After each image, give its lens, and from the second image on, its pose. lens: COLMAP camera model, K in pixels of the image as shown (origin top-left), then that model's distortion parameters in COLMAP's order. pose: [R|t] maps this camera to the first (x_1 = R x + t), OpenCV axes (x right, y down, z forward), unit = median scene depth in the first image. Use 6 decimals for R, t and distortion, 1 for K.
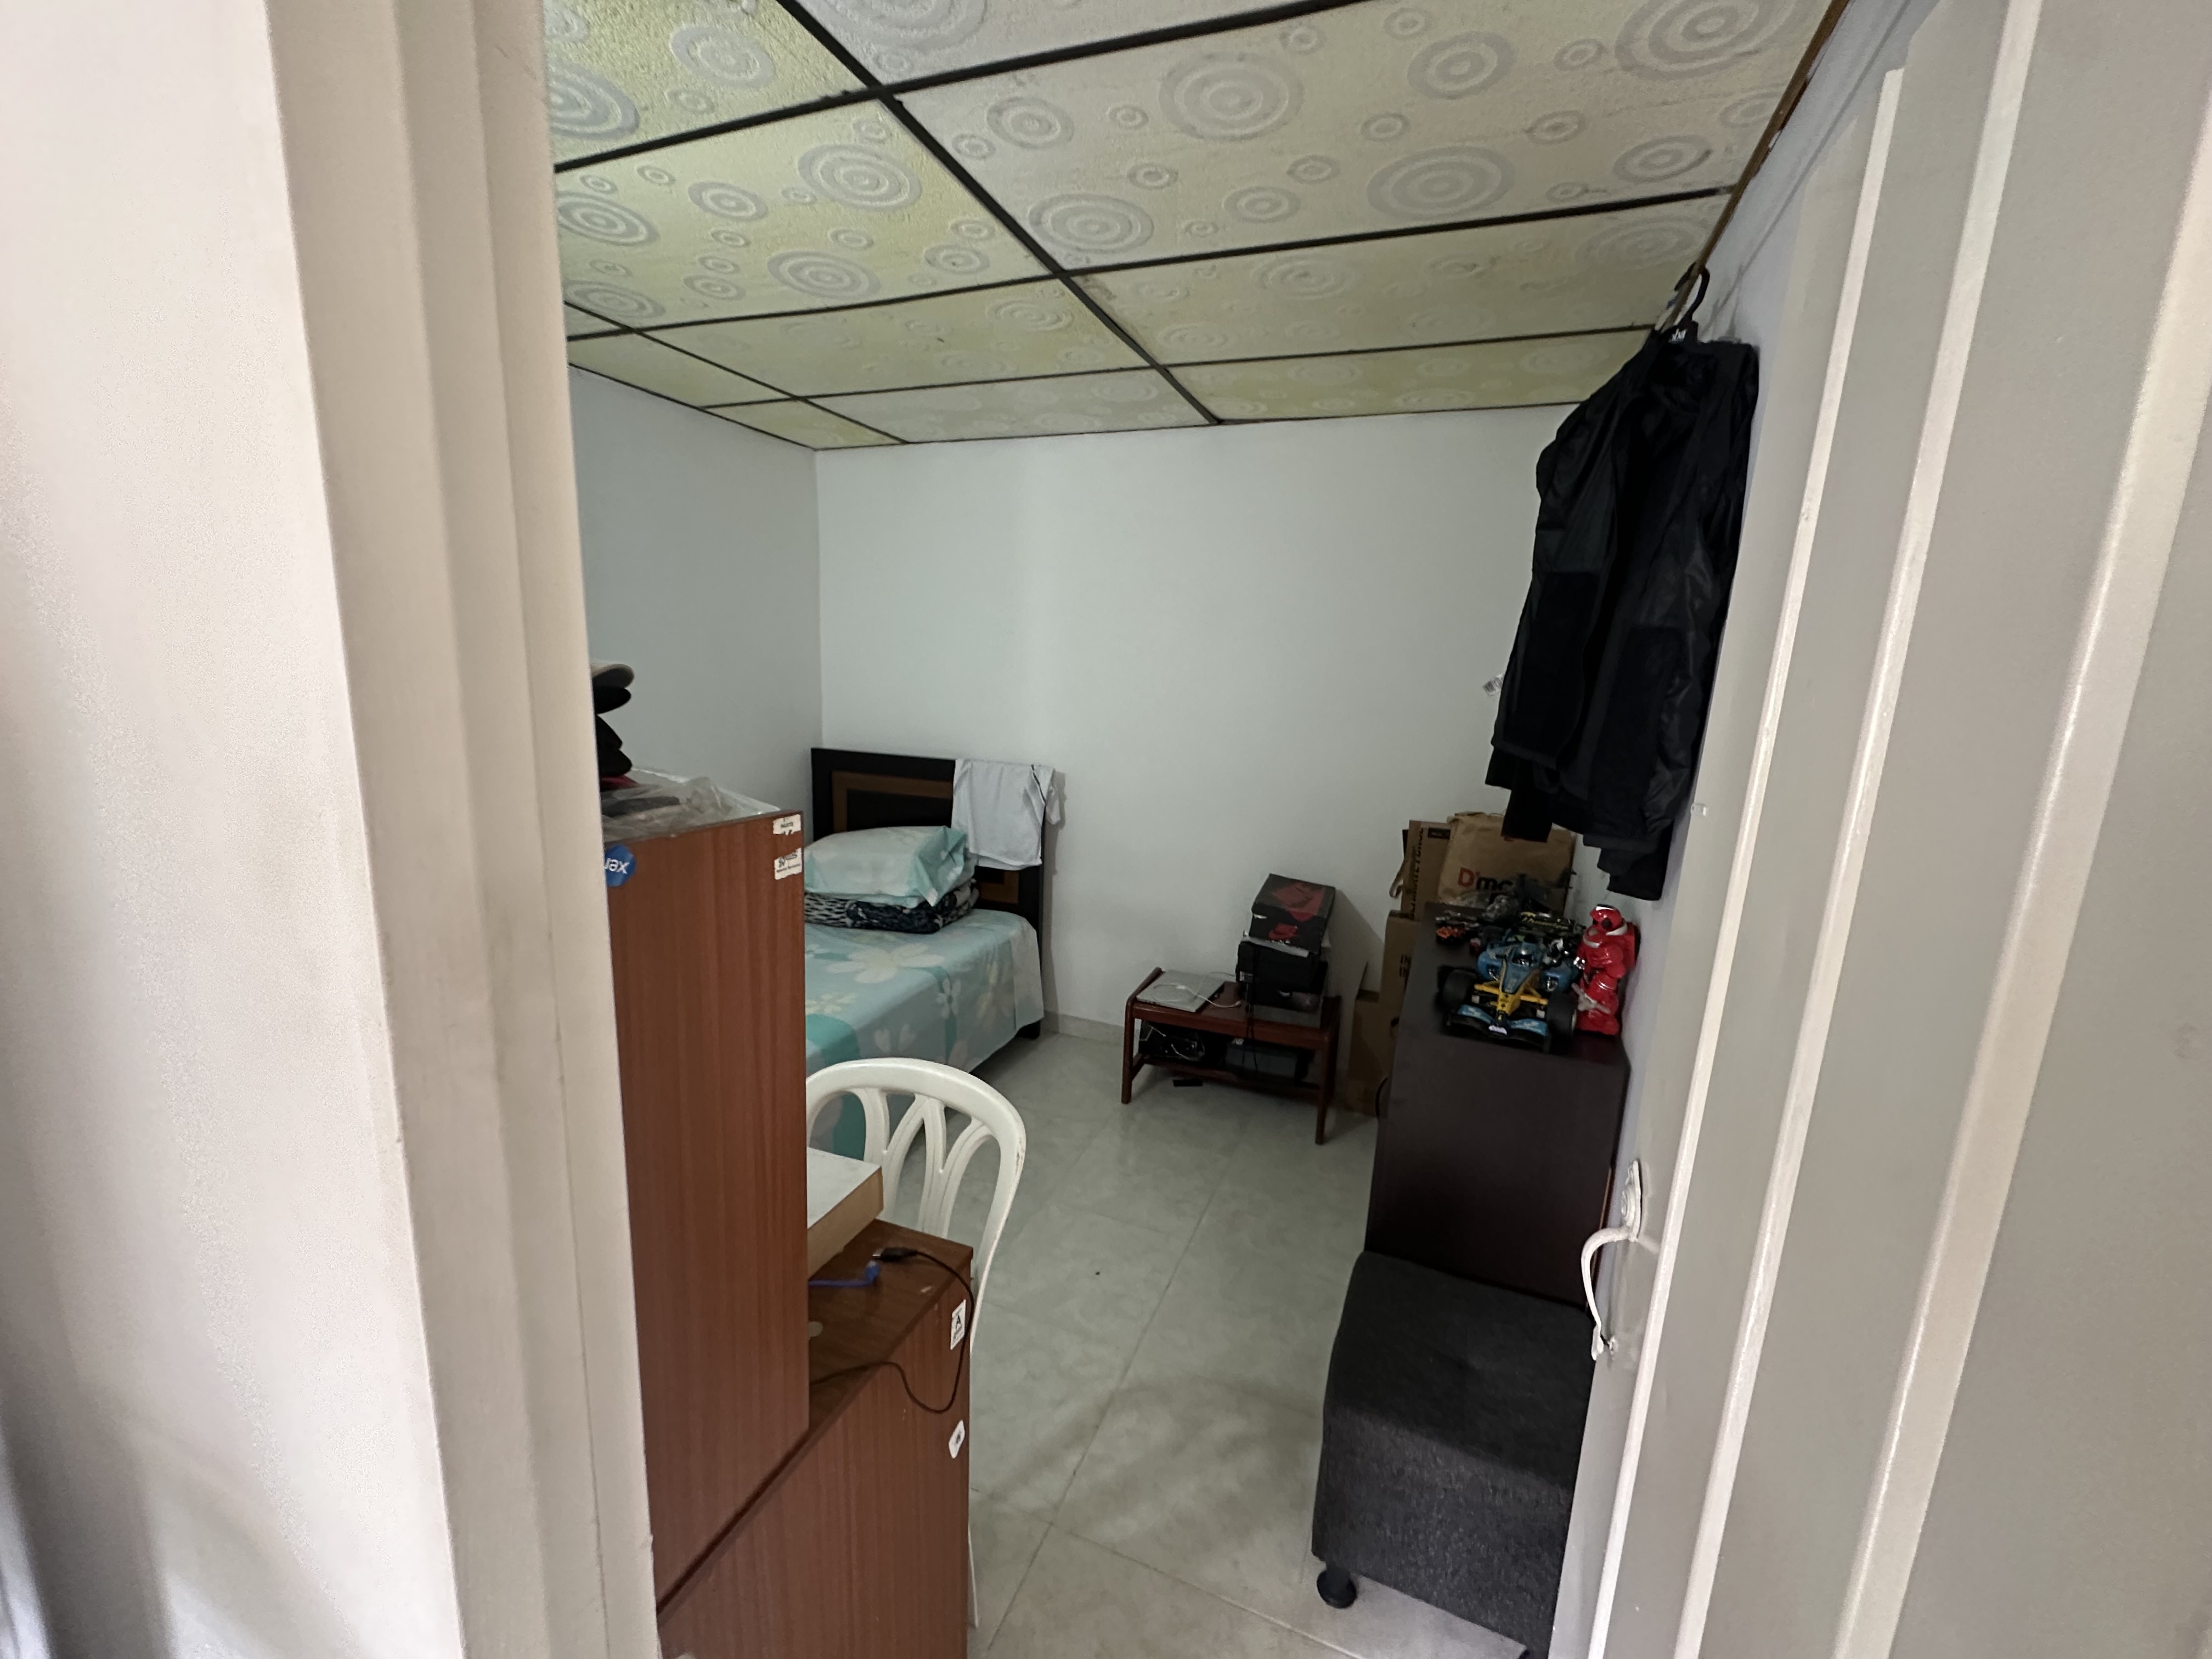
lens RADIAL K [[881.4, 0, 1116.8], [0, 881.4, 827.7], [0, 0, 1]] dist [-0.004817, 0.001099]
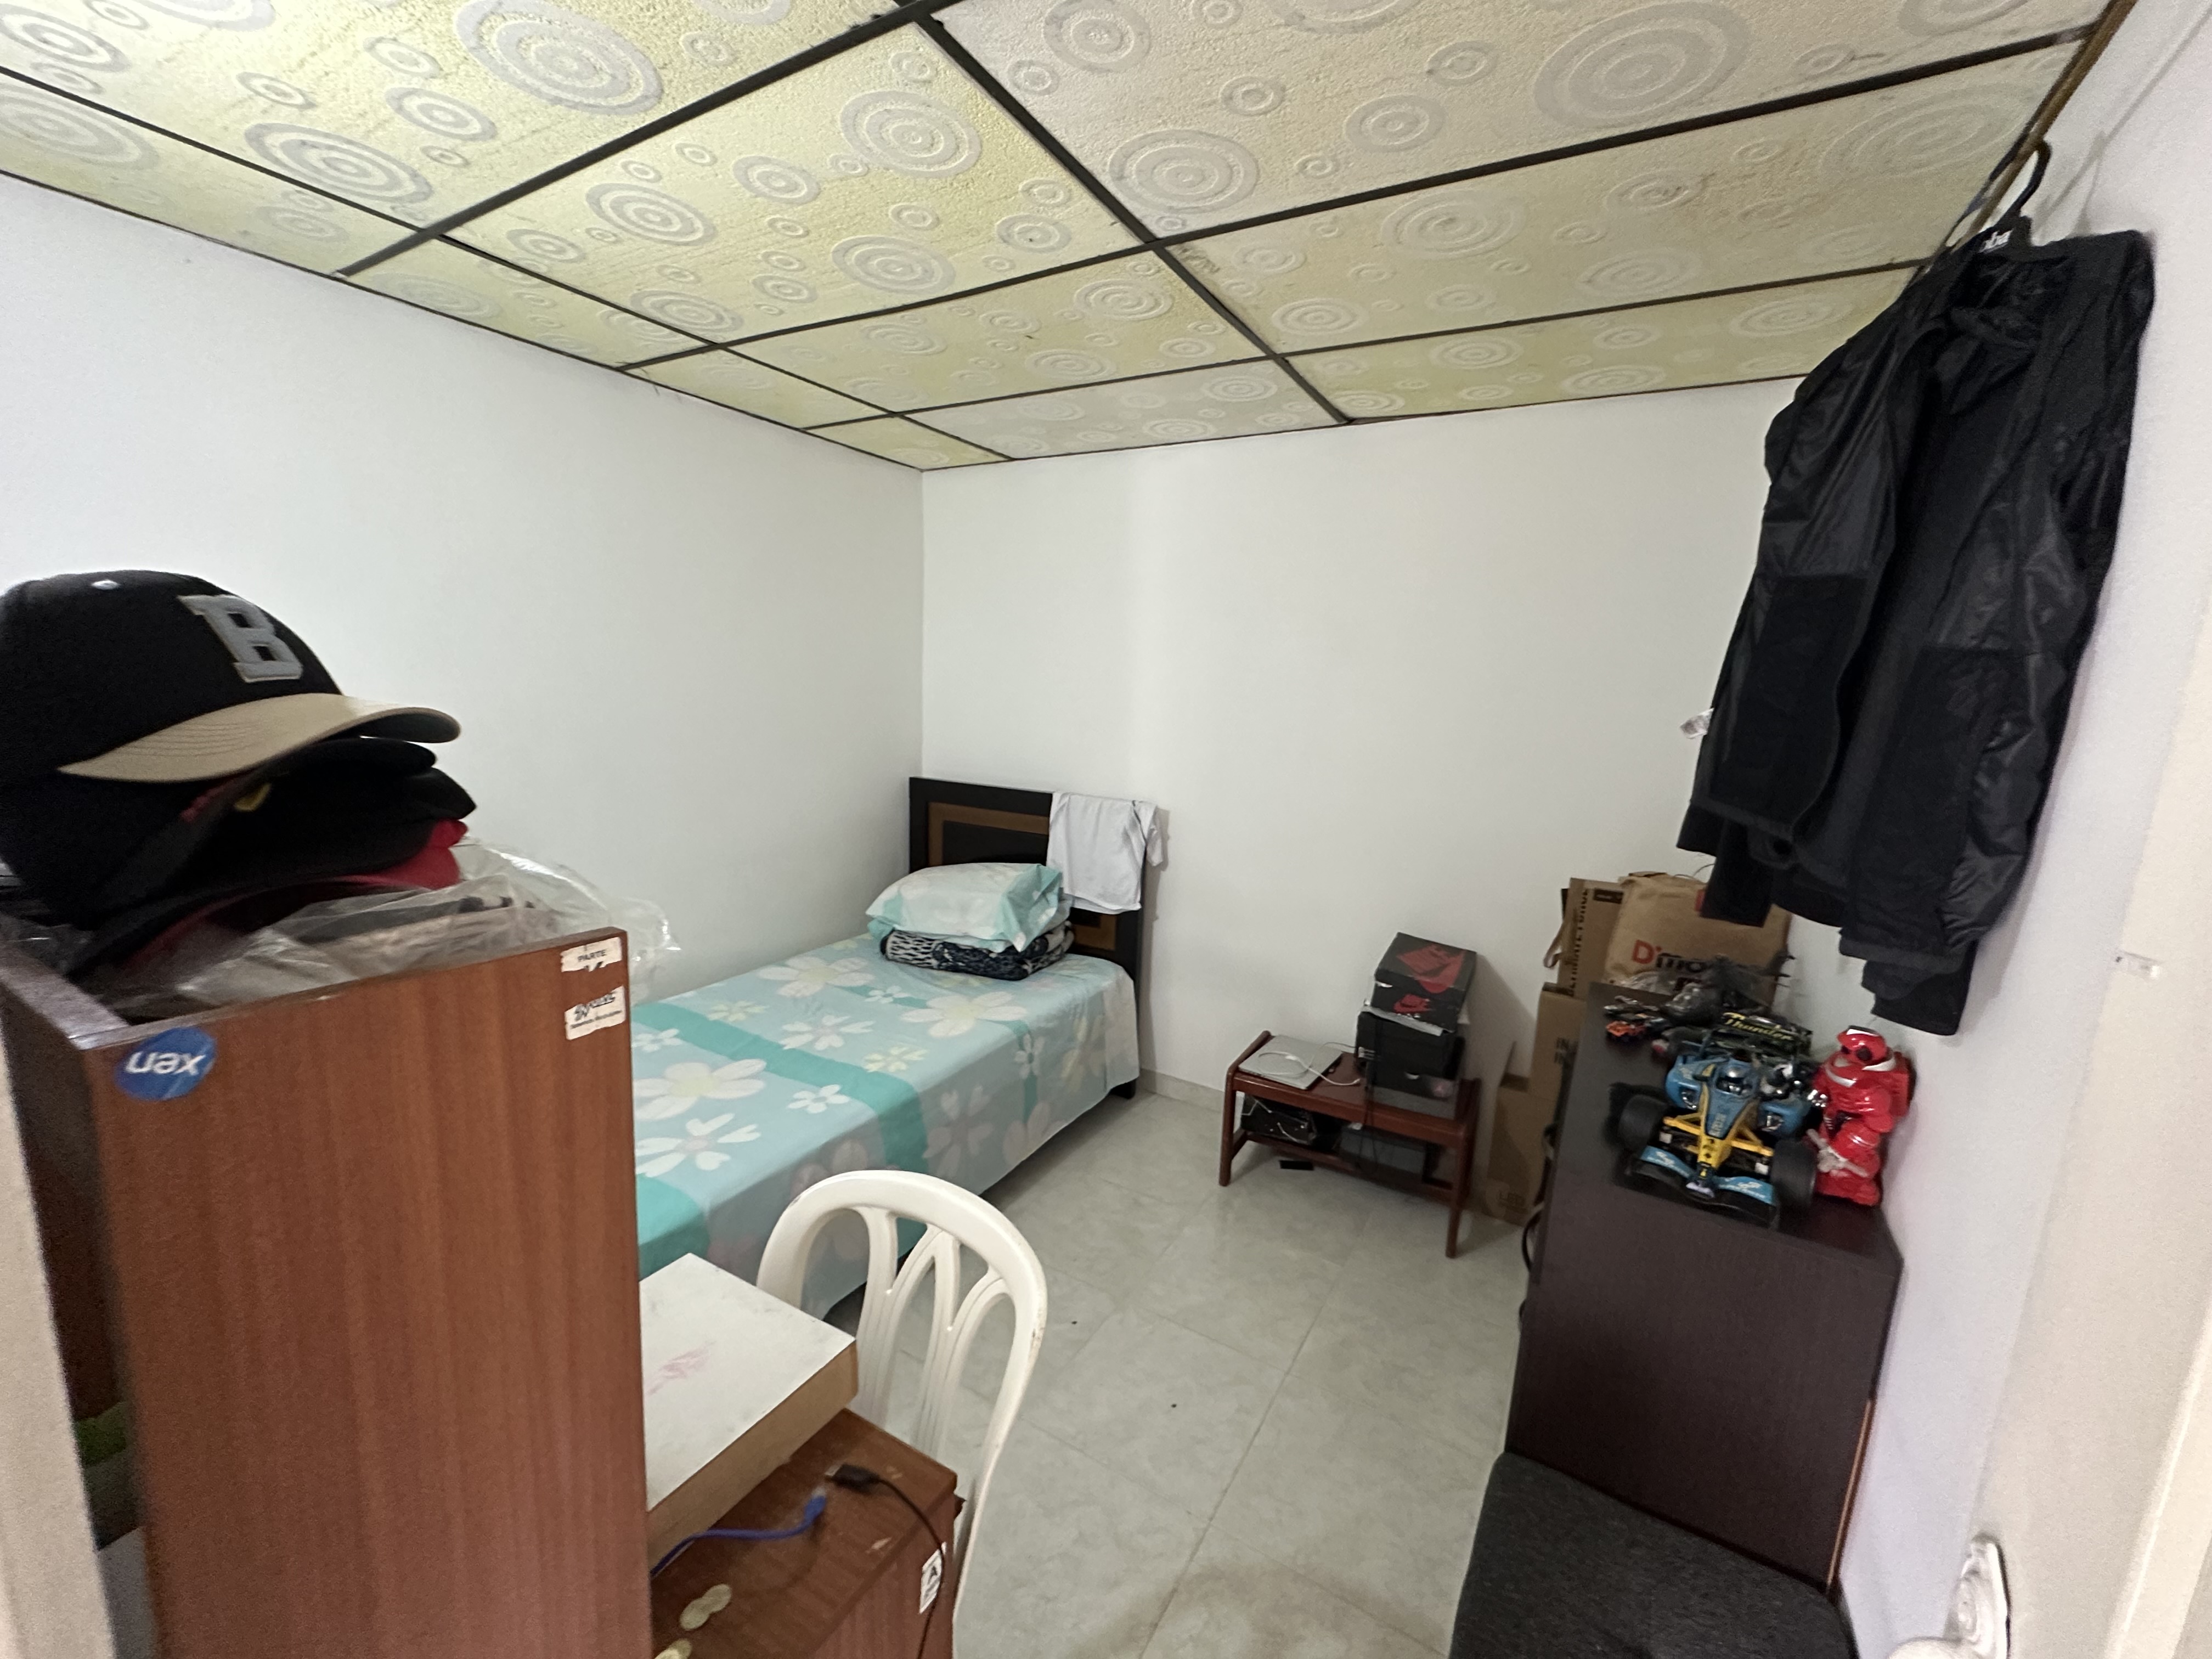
lens RADIAL K [[881.4, 0, 1113.9], [0, 881.4, 825.7], [0, 0, 1]] dist [-0.004817, 0.001099]
pose [[0.988301, 0.025893, -0.150299, 0.043575], [-0.030205, 0.999193, -0.026479, -0.038909], [0.149492, 0.030709, 0.988286, 0.169385]]
